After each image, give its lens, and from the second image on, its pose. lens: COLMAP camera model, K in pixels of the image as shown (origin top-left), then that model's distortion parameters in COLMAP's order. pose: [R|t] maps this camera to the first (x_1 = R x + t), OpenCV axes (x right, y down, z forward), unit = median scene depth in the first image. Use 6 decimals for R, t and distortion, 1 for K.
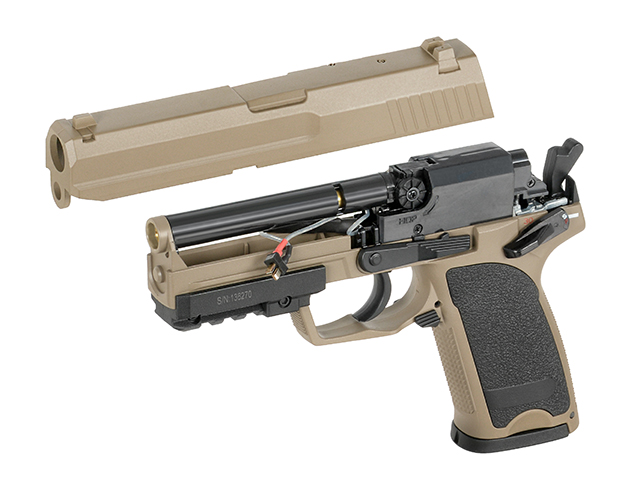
lens RADIAL K [[1861.3, 0, 320.0], [0, 1861.3, 240.0], [0, 0, 1]] dist [0.109441, 0.052108]
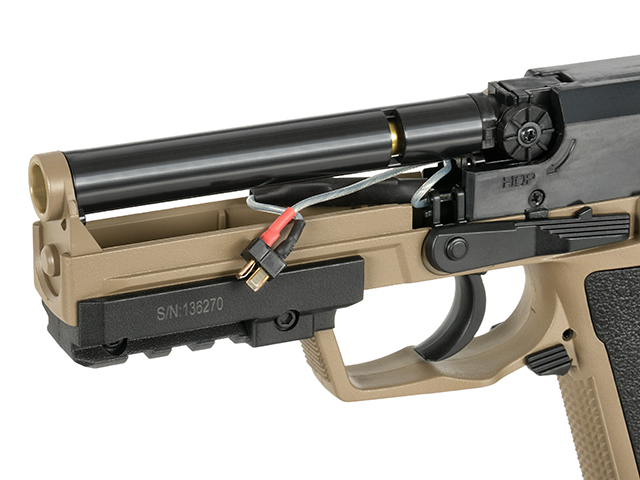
lens RADIAL K [[1861.3, 0, 320.0], [0, 1861.3, 240.0], [0, 0, 1]] dist [0.109441, 0.052108]
pose [[0.996956, 0.033151, -0.070569, 0.028070], [-0.033922, 0.999377, -0.009748, 0.014314], [0.070202, 0.012112, 0.997459, 0.444792]]
